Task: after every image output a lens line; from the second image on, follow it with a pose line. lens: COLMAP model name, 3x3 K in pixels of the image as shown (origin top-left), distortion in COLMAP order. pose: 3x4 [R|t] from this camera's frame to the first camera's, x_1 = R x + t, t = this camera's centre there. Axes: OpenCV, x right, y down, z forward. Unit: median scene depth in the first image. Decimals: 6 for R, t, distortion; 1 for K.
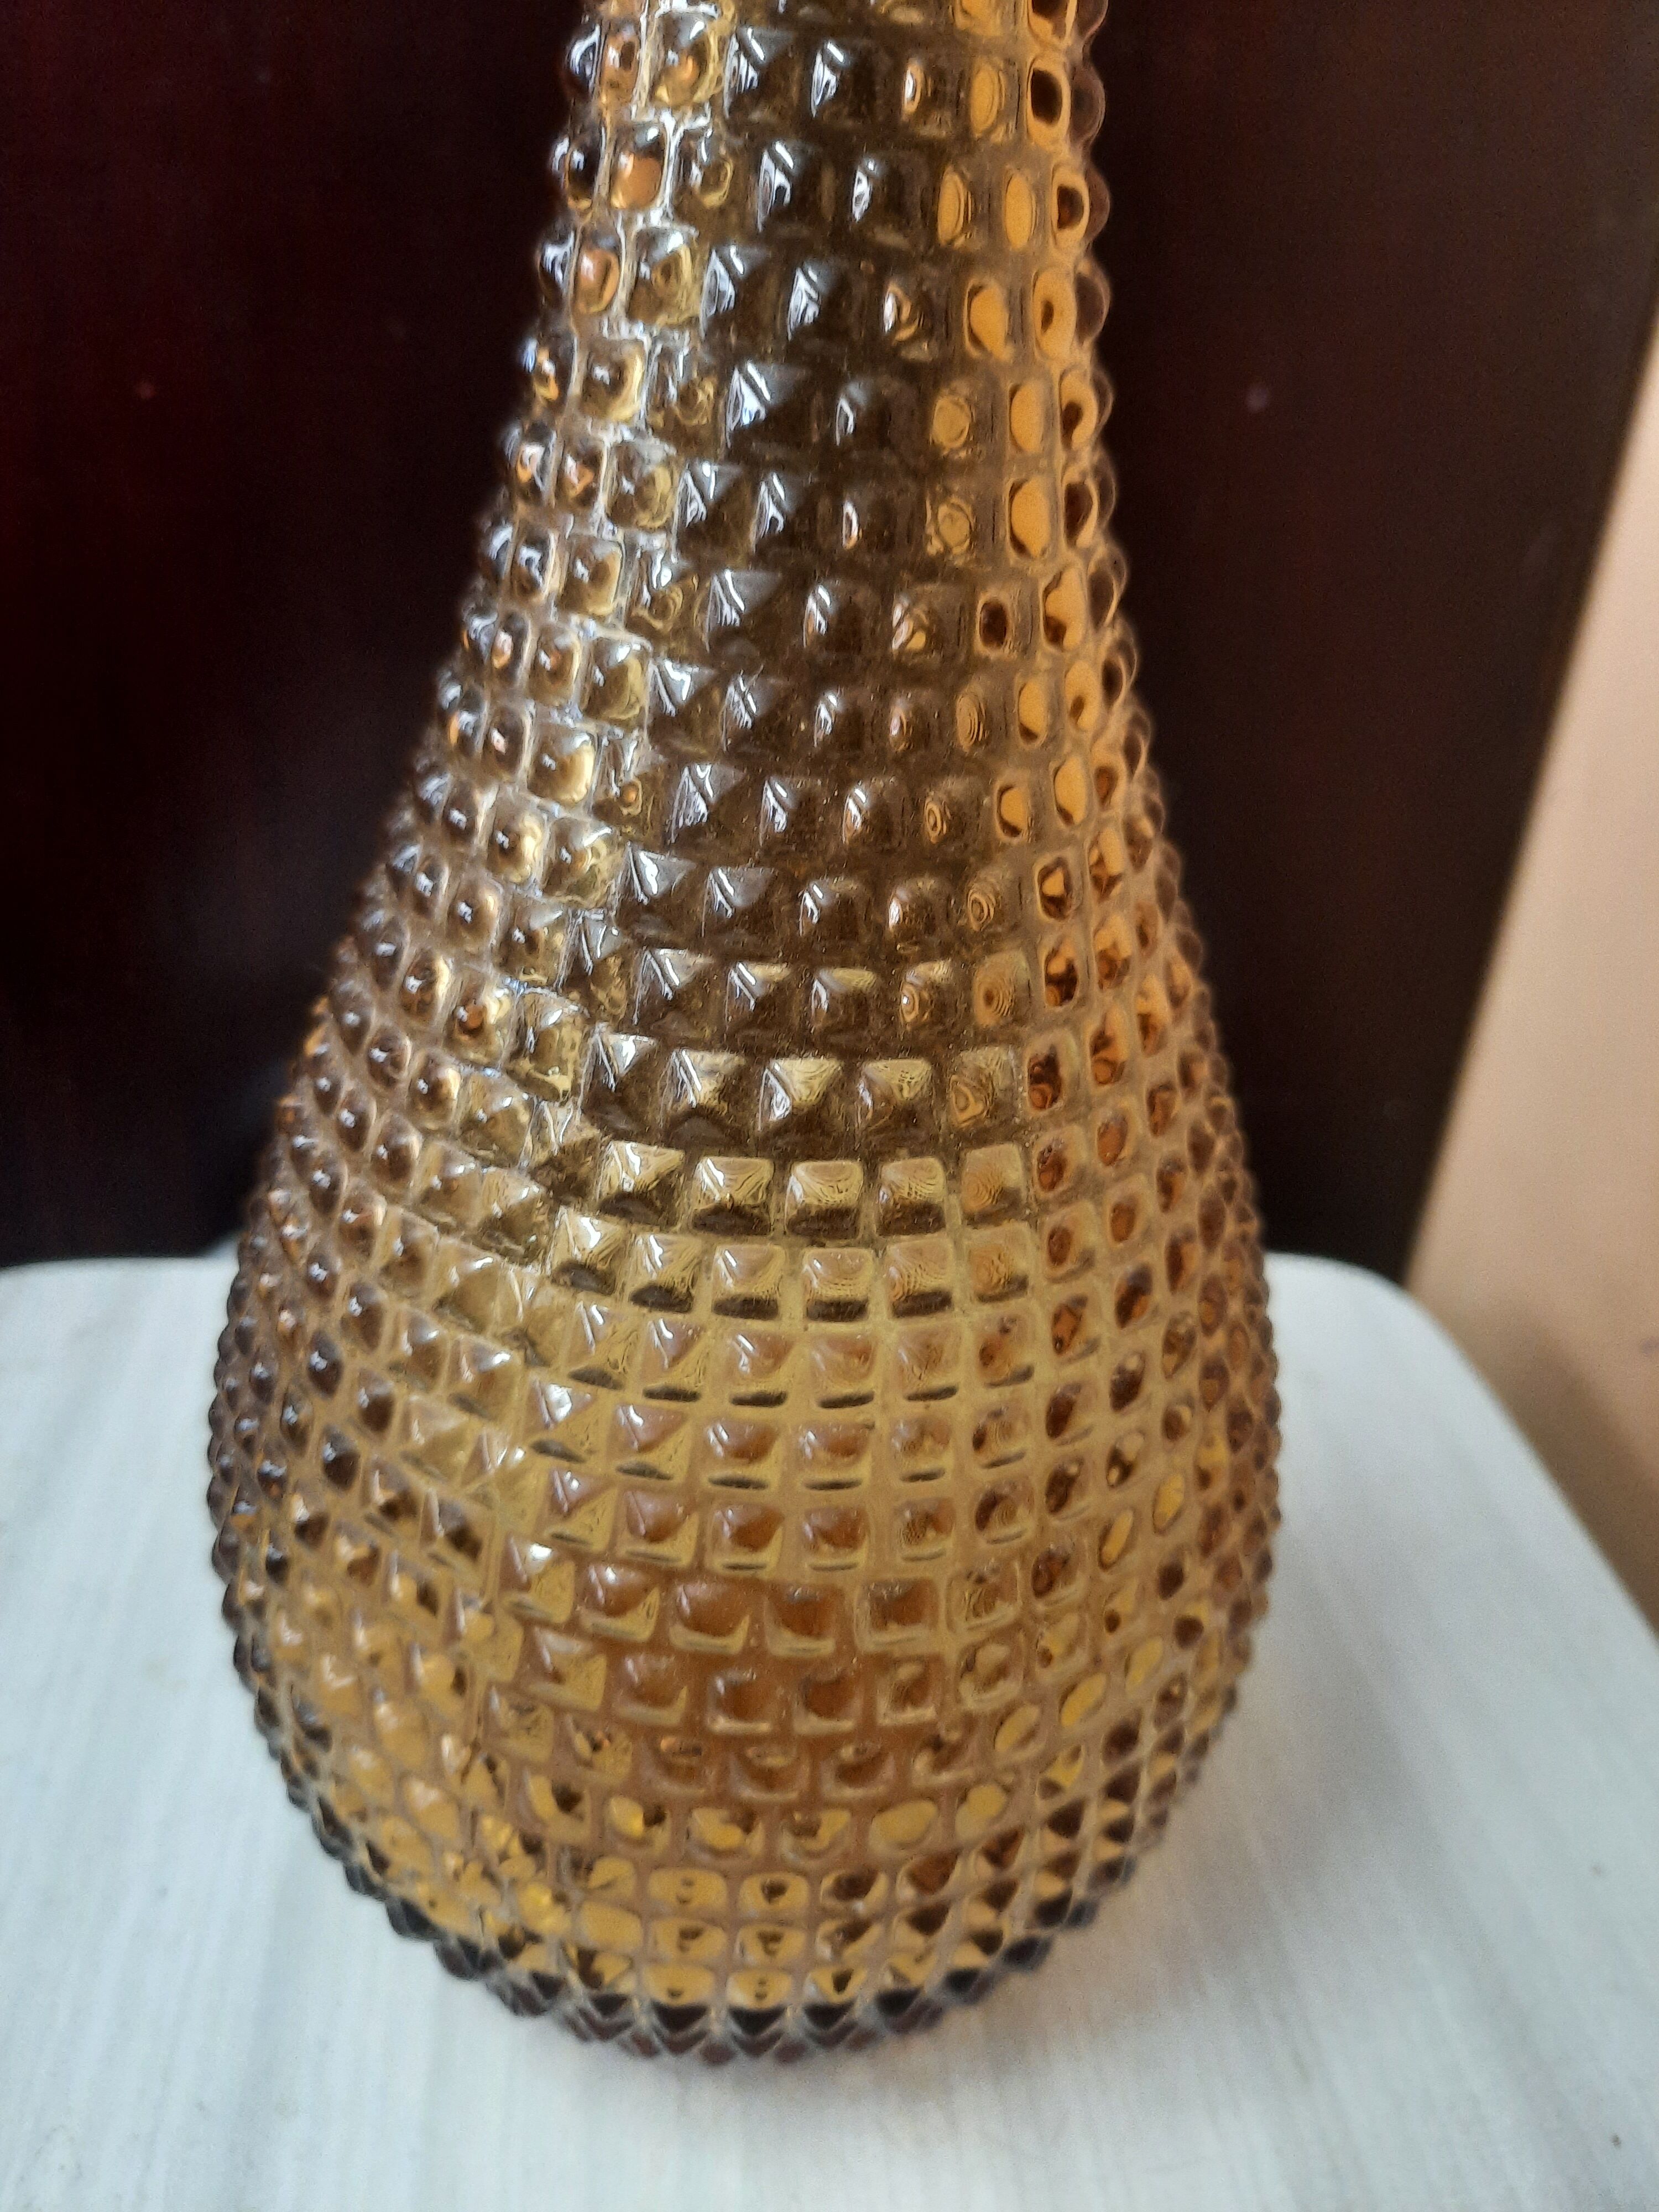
lens RADIAL K [[1573.2, 0, 853.8], [0, 1573.2, 1071.3], [0, 0, 1]] dist [-0.013975, -0.006087]
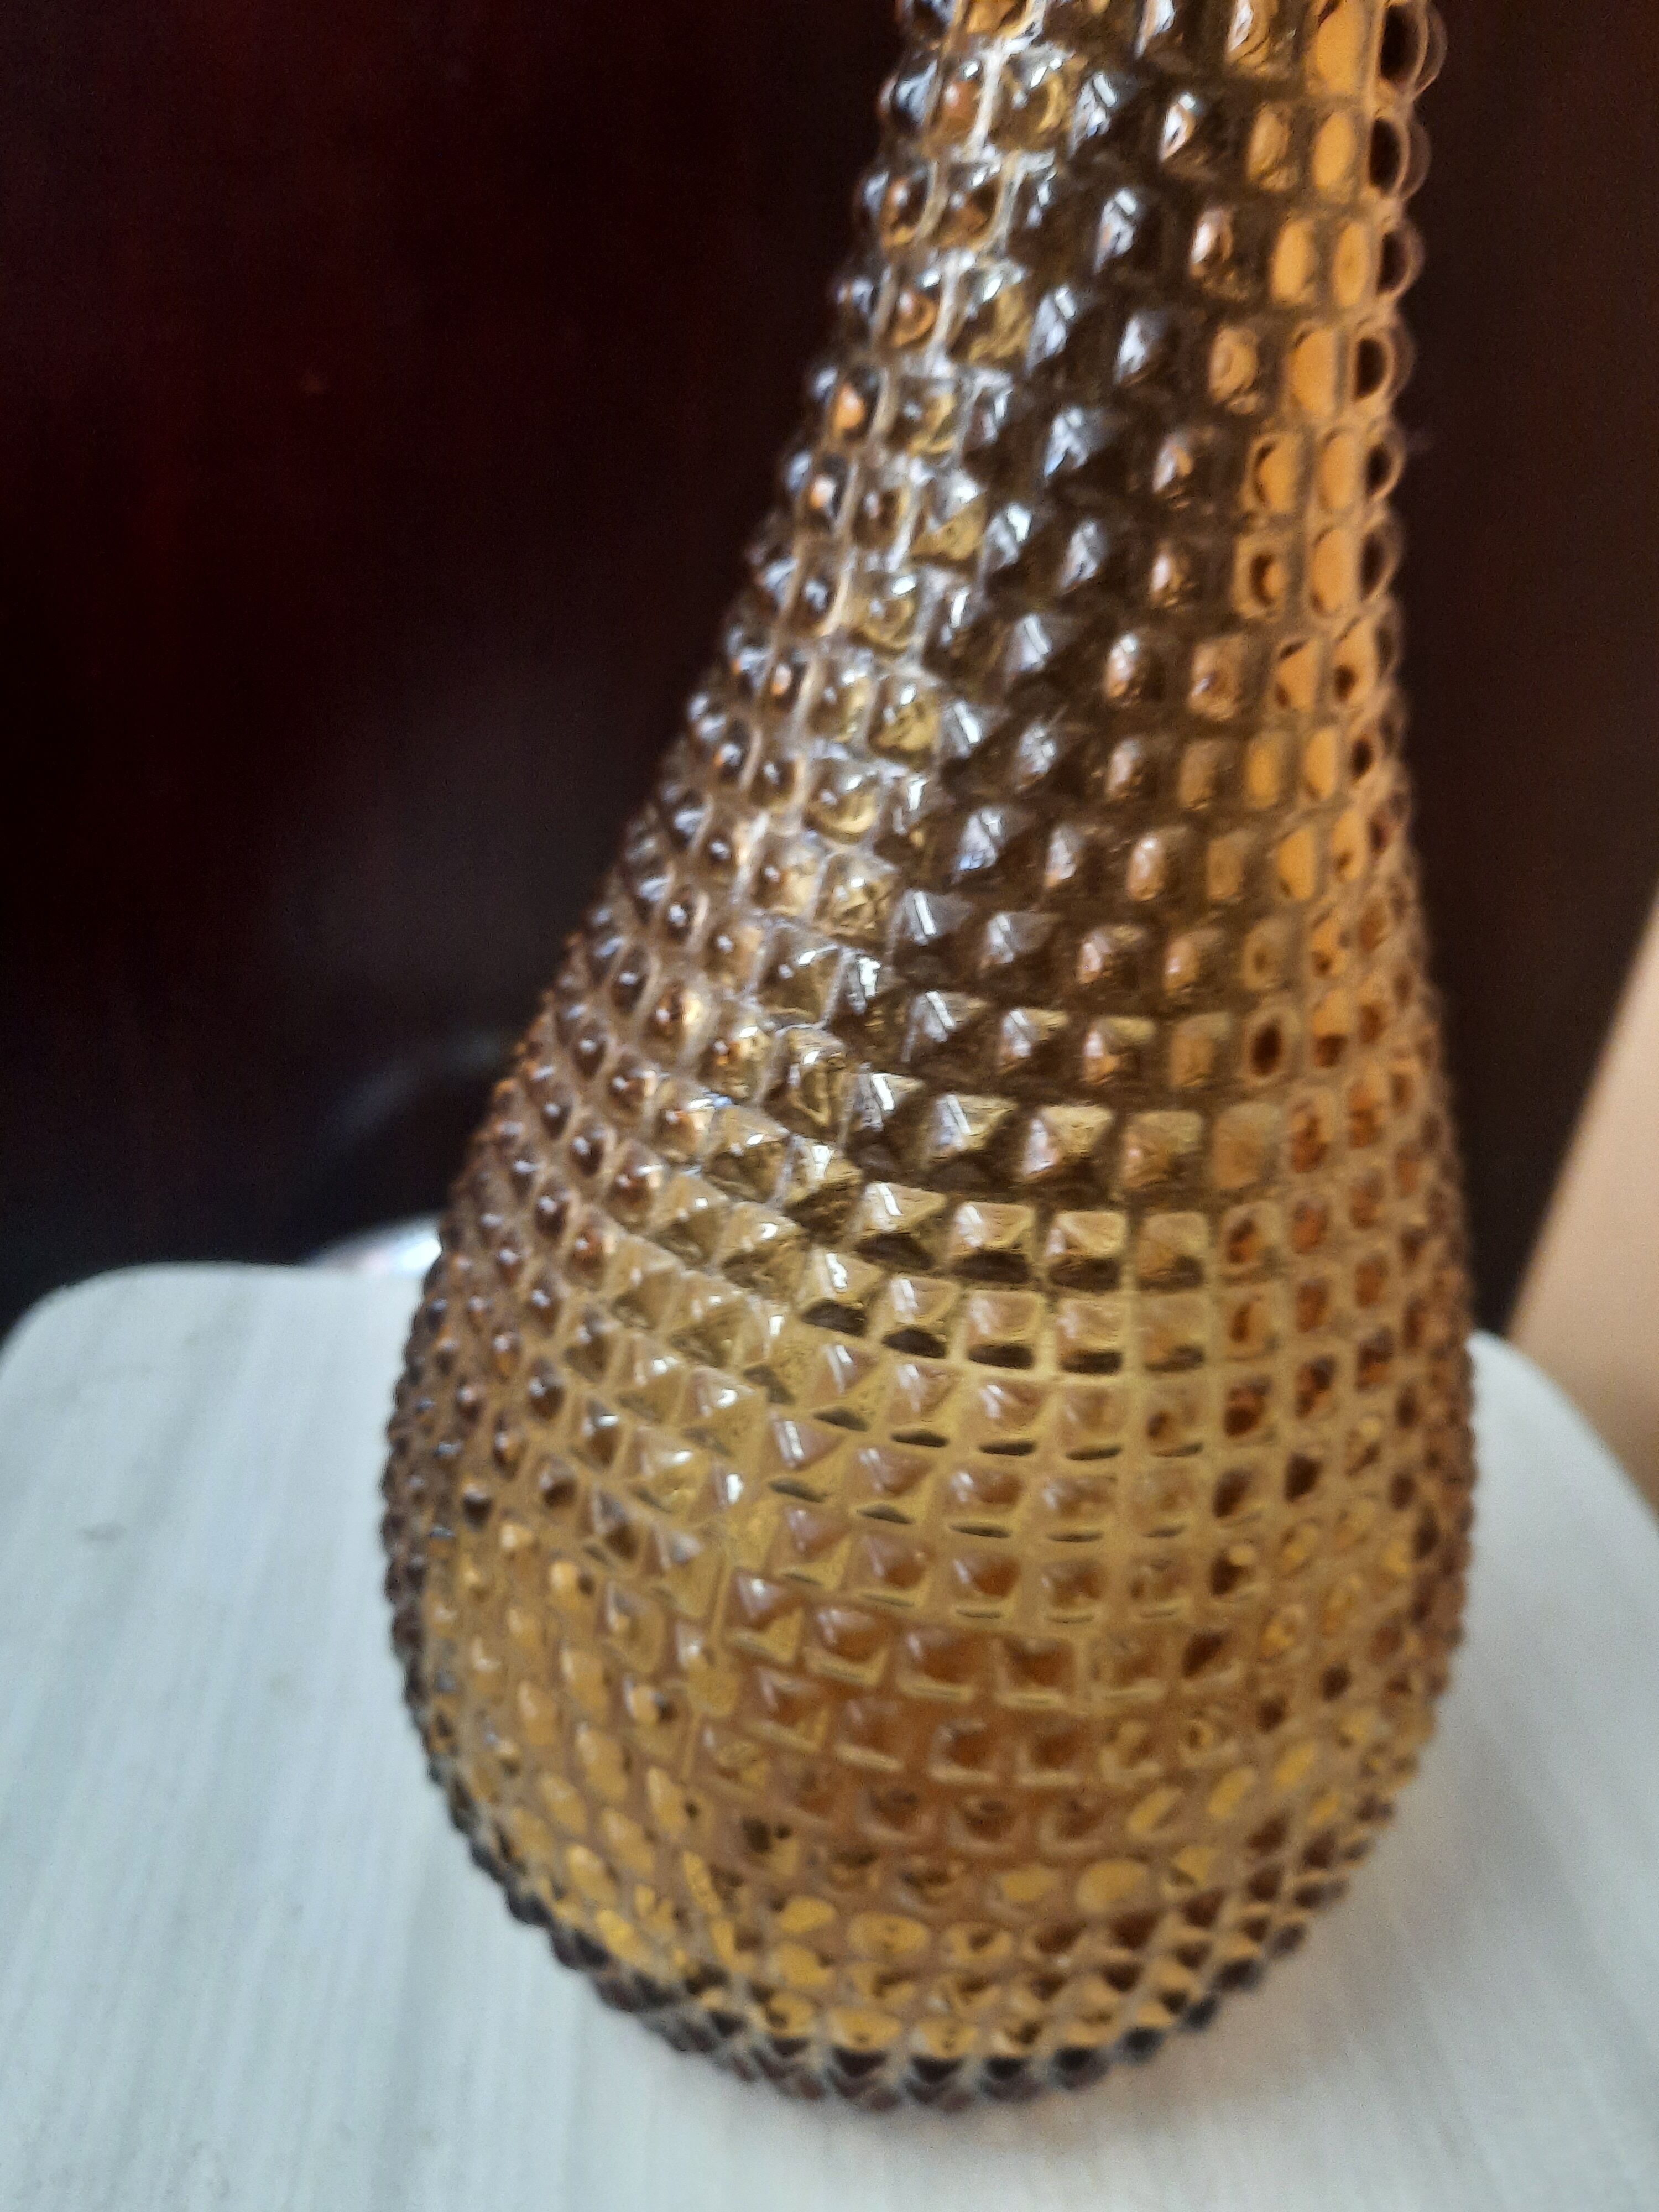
lens RADIAL K [[1573.2, 0, 834.1], [0, 1573.2, 1099.4], [0, 0, 1]] dist [-0.013975, -0.006087]
pose [[0.998936, 0.044898, -0.010507, -0.159510], [-0.044935, 0.998984, -0.003343, -0.003176], [0.010346, 0.003812, 0.999939, 0.005013]]
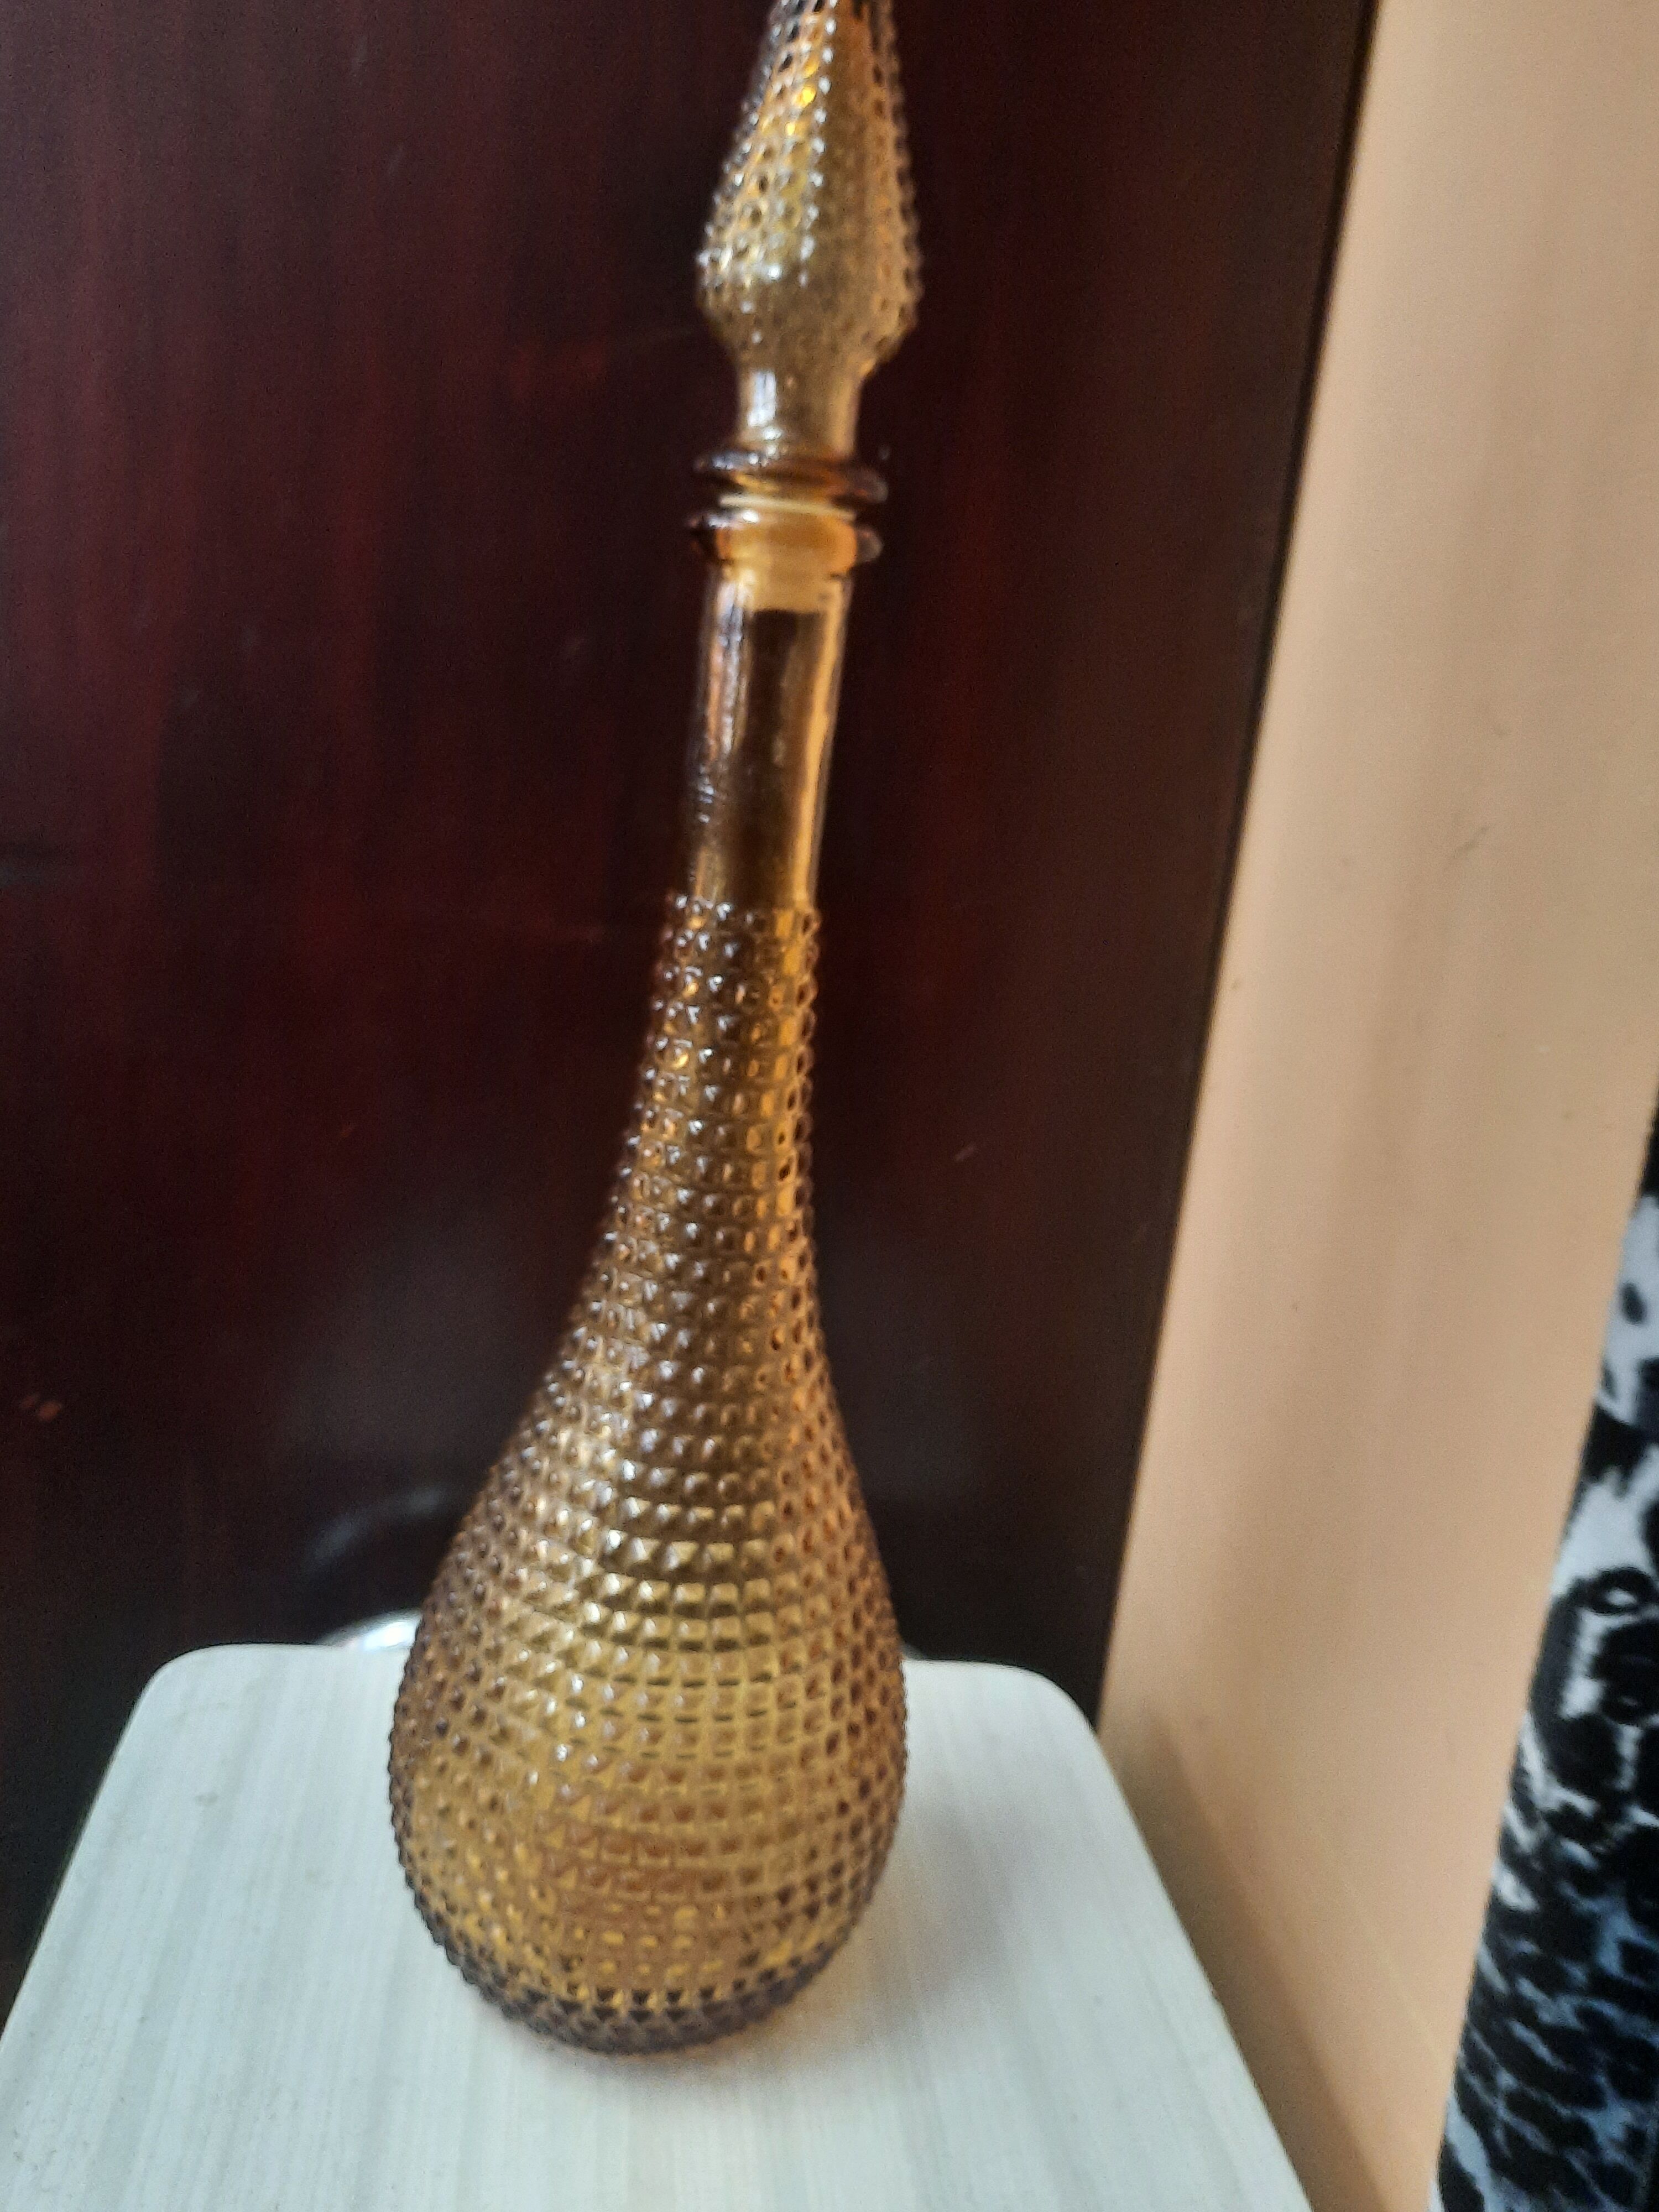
lens RADIAL K [[1573.2, 0, 840.5], [0, 1573.2, 1100.8], [0, 0, 1]] dist [-0.013975, -0.006087]
pose [[0.998582, 0.037864, 0.037424, 0.093879], [-0.026955, 0.965790, -0.257922, -0.048286], [-0.045910, 0.256547, 0.965441, -1.585531]]
